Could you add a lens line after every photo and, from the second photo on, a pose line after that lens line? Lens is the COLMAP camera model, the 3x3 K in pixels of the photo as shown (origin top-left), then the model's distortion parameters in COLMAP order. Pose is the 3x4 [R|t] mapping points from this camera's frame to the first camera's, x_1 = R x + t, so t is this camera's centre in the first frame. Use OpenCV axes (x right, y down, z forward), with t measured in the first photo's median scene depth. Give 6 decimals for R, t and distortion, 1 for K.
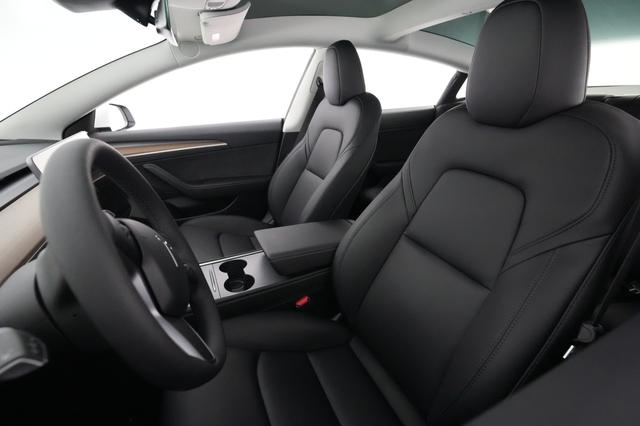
lens RADIAL K [[309.2, 0, 321.5], [0, 309.2, 214.8], [0, 0, 1]] dist [-0.000772, 0.000194]
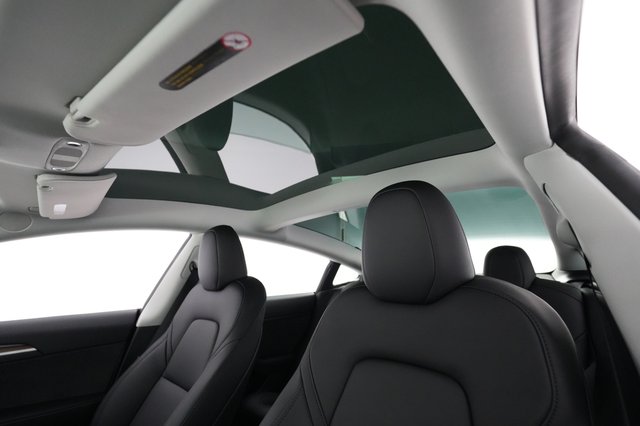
lens RADIAL K [[309.2, 0, 321.5], [0, 309.2, 214.8], [0, 0, 1]] dist [-0.000772, 0.000194]
pose [[0.927123, 0.080576, 0.365992, -0.001851], [0.140321, 0.830929, -0.538393, -0.025320], [-0.347495, 0.550513, 0.759067, 0.127547]]
